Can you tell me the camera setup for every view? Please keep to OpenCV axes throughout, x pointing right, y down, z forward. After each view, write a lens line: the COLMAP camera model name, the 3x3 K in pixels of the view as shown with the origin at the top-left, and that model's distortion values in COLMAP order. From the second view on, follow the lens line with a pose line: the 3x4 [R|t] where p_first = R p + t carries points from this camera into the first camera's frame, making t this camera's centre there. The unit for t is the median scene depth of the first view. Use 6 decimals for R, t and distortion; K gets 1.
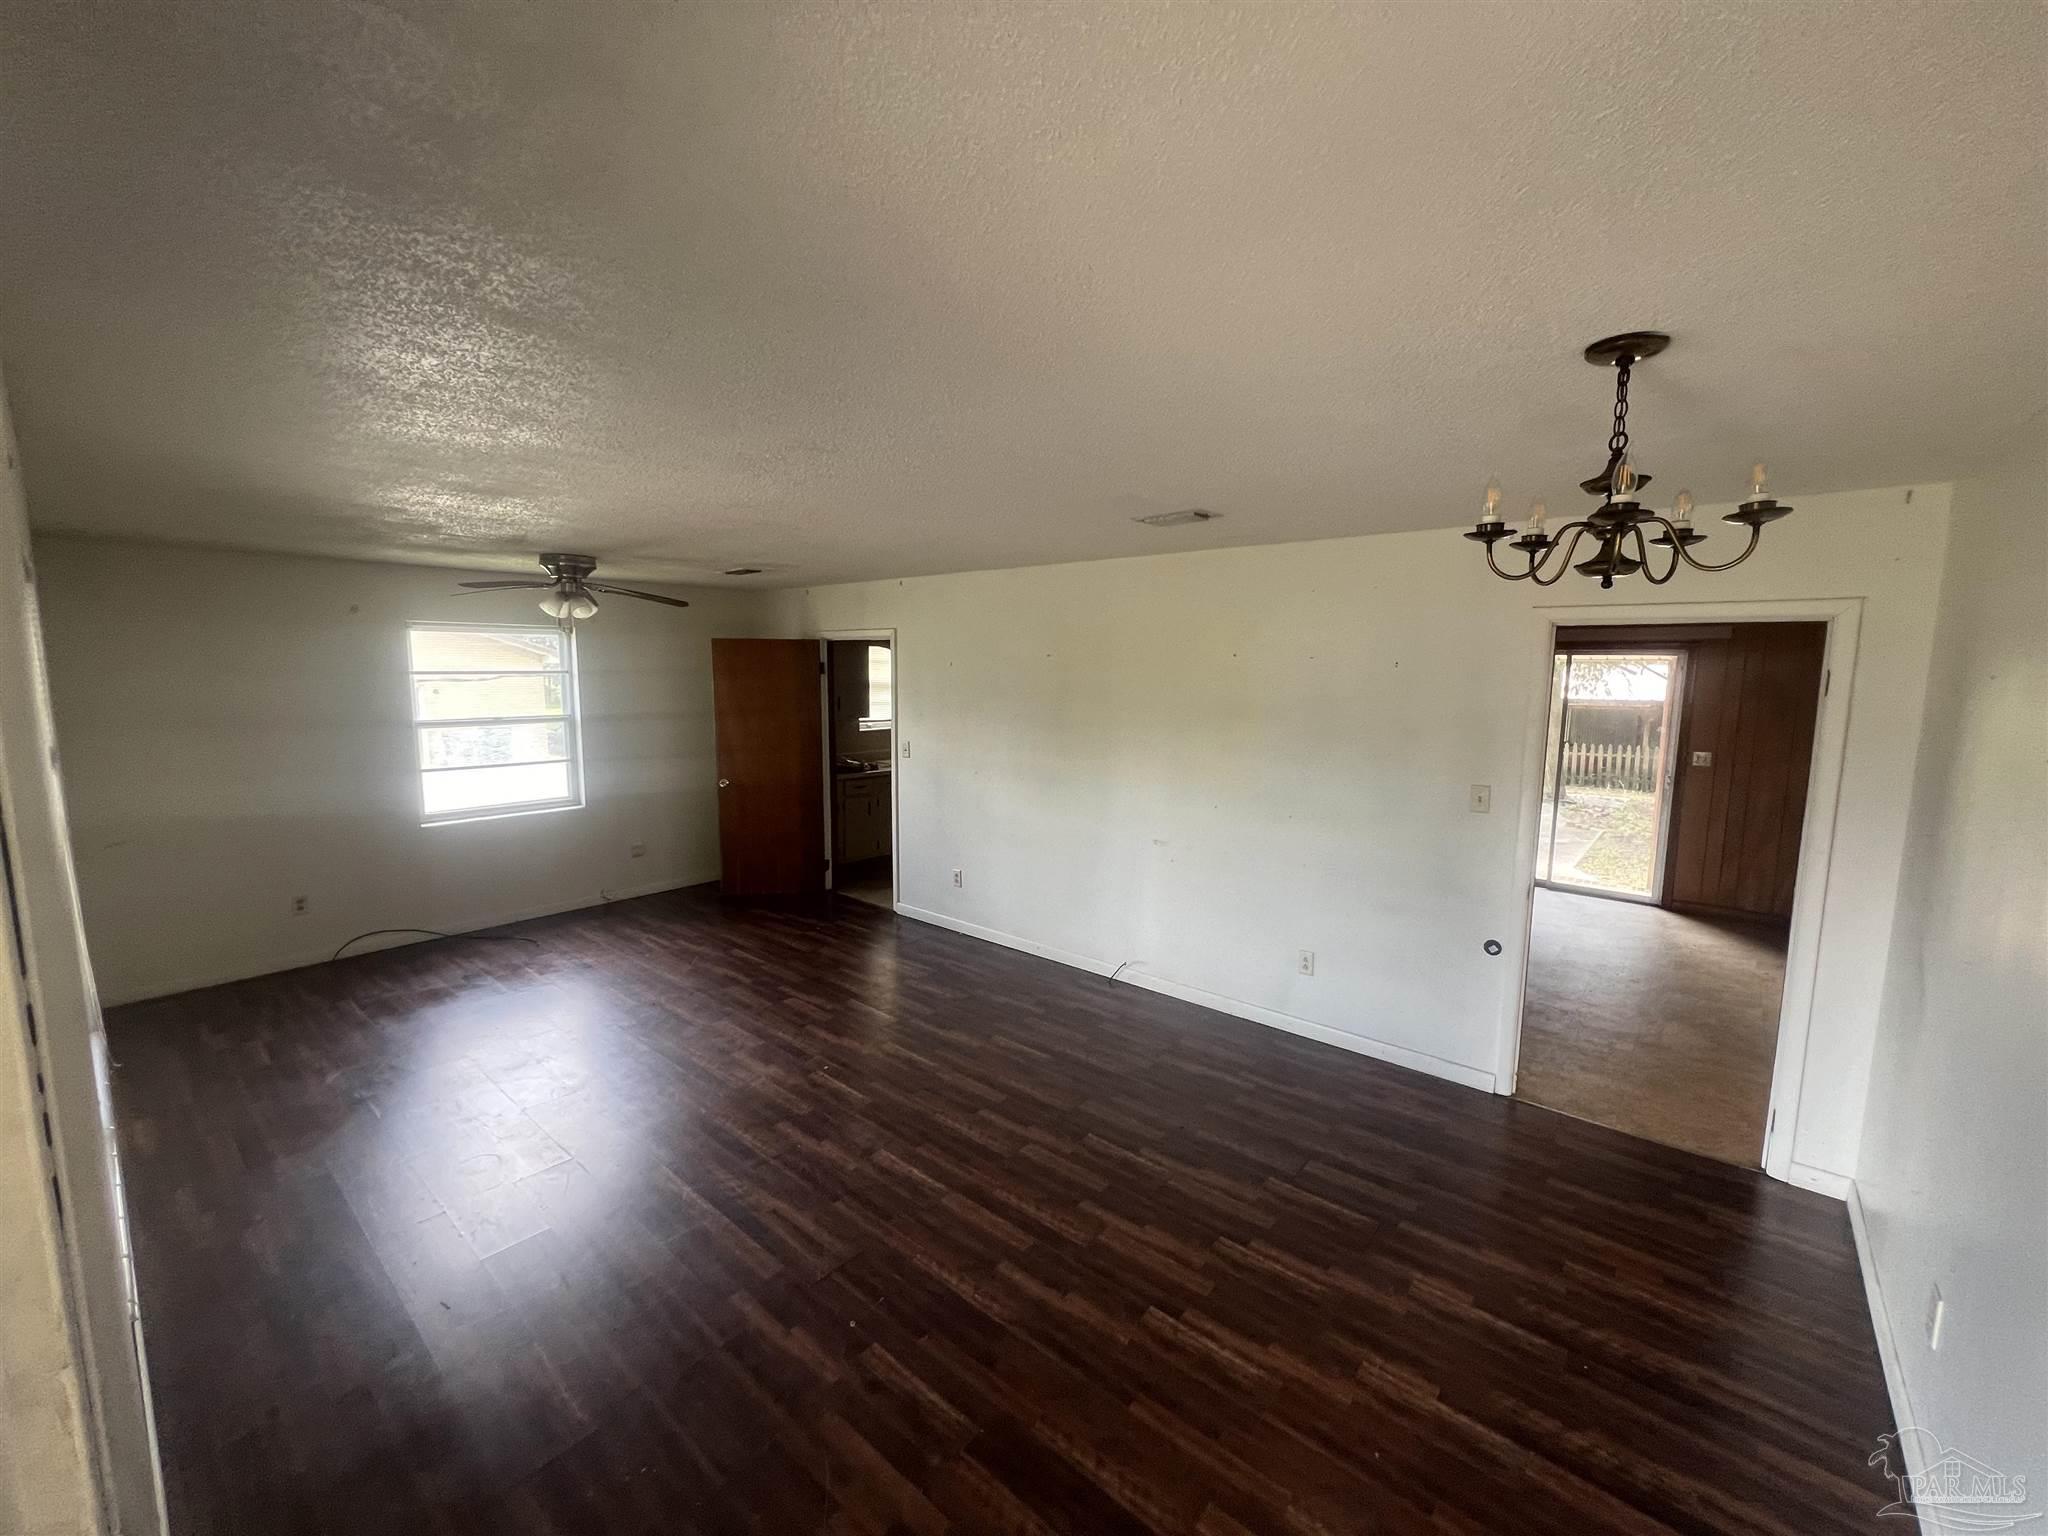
lens RADIAL K [[820.6, 0, 1024.0], [0, 820.6, 768.0], [0, 0, 1]] dist [-0.009240, -0.000084]
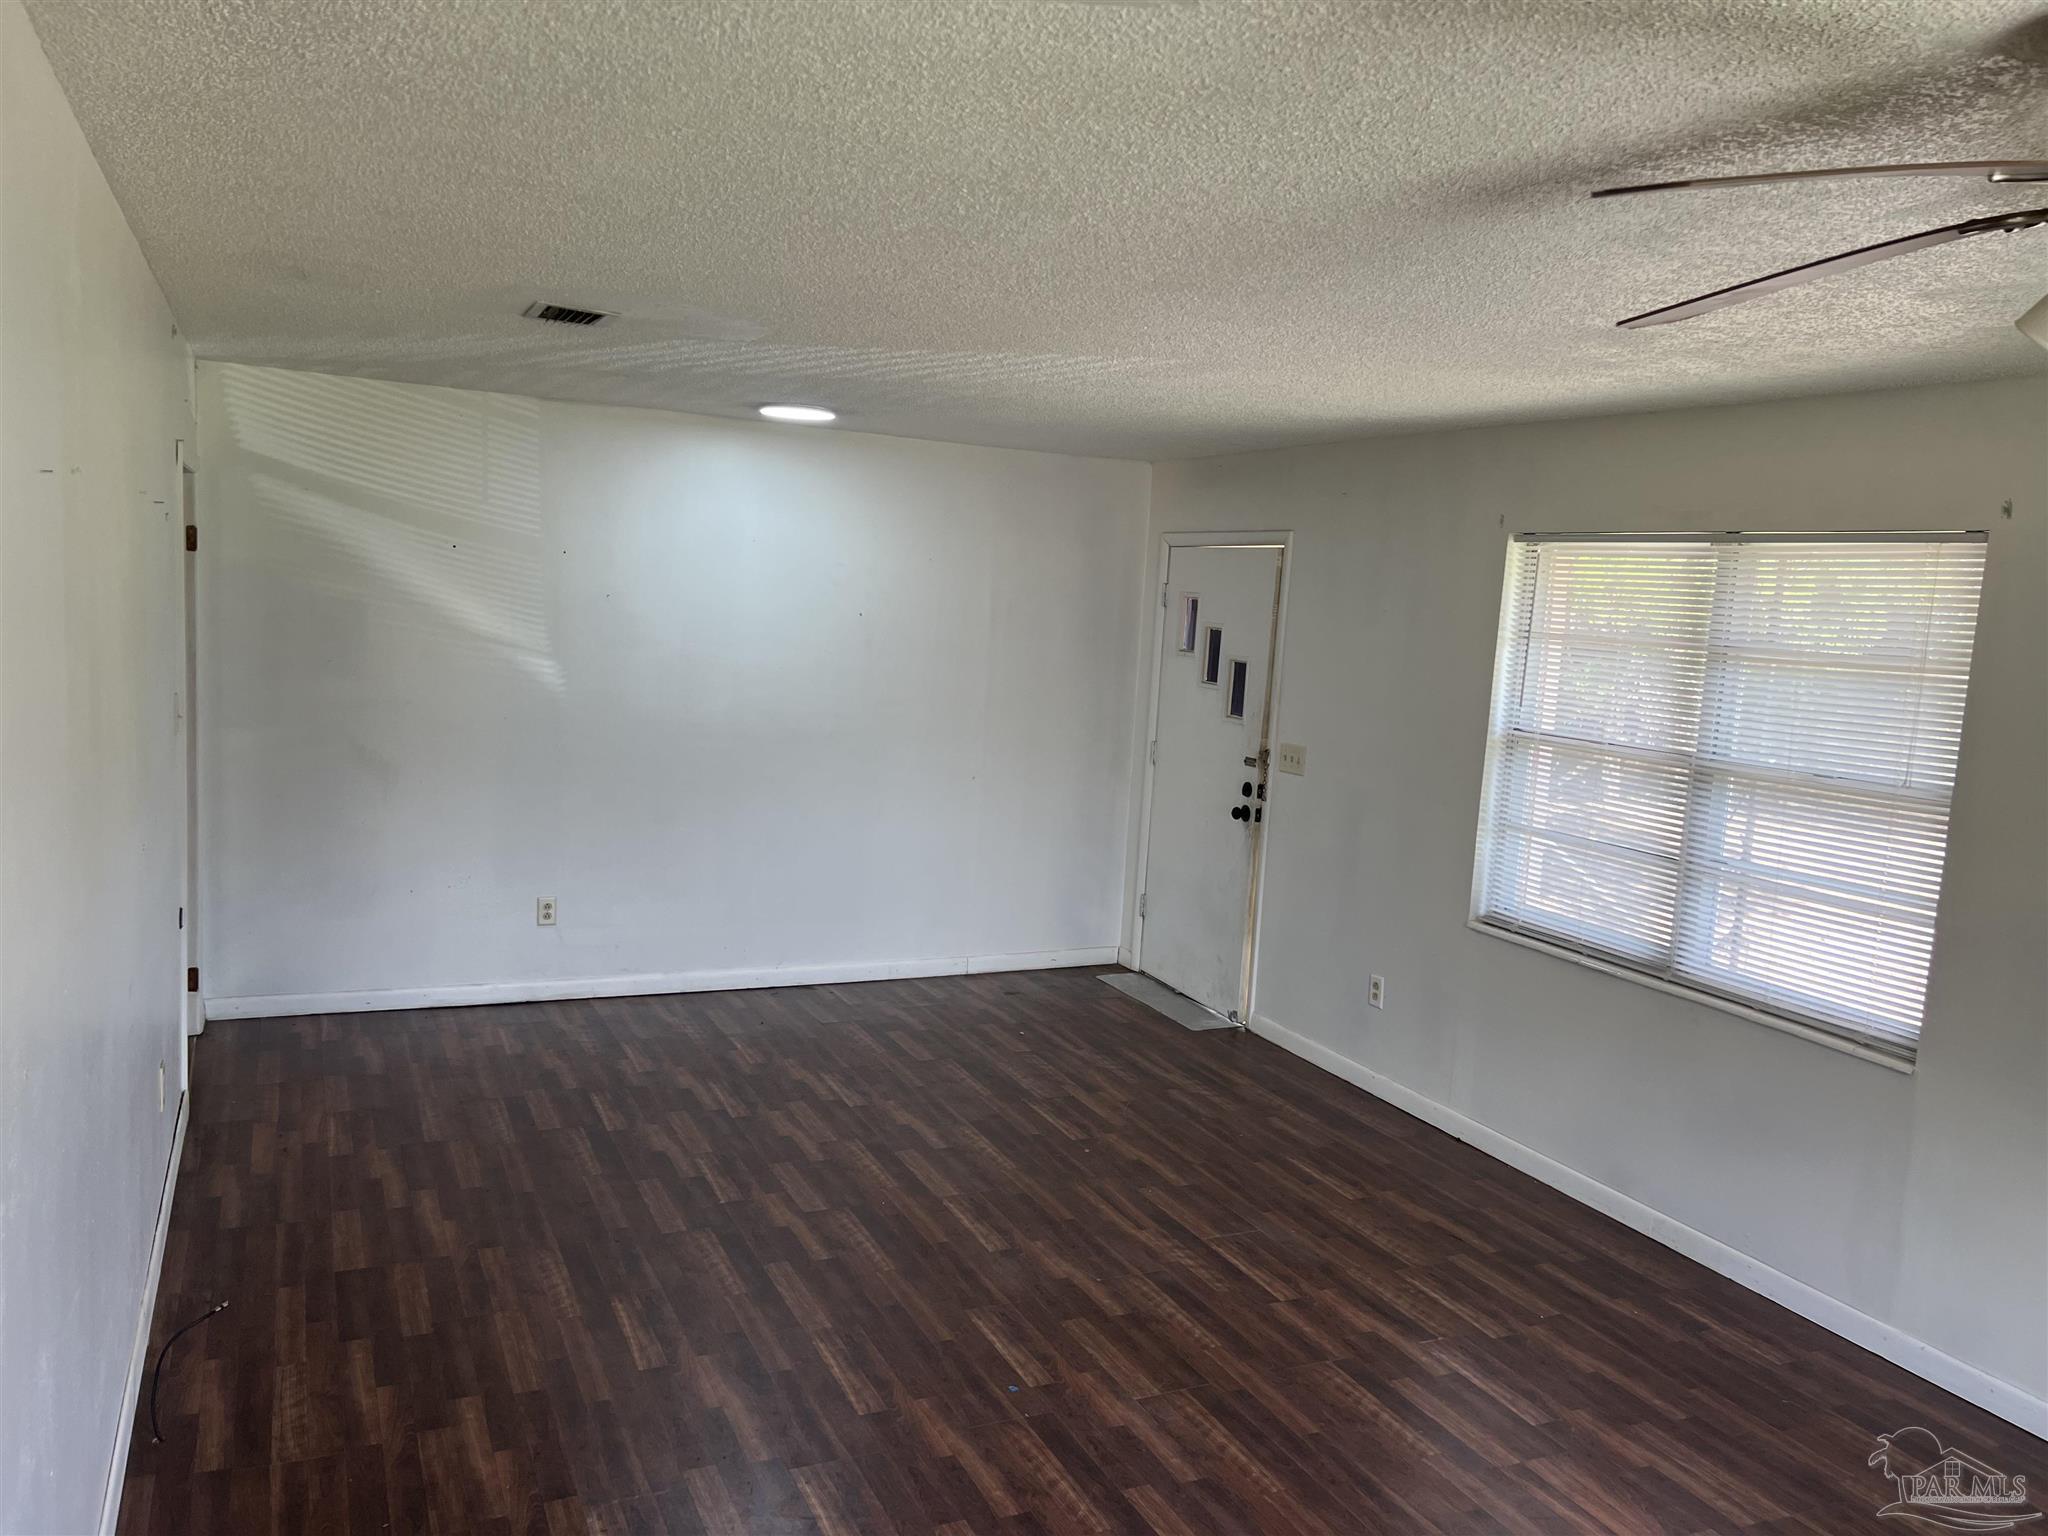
lens RADIAL K [[1531.7, 0, 1024.0], [0, 1531.7, 768.0], [0, 0, 1]] dist [0.082623, -0.000905]
pose [[-0.906255, -0.112300, 0.407543, -0.684203], [-0.017708, 0.973307, 0.228821, -0.247508], [-0.422361, 0.200153, -0.884053, 2.042130]]
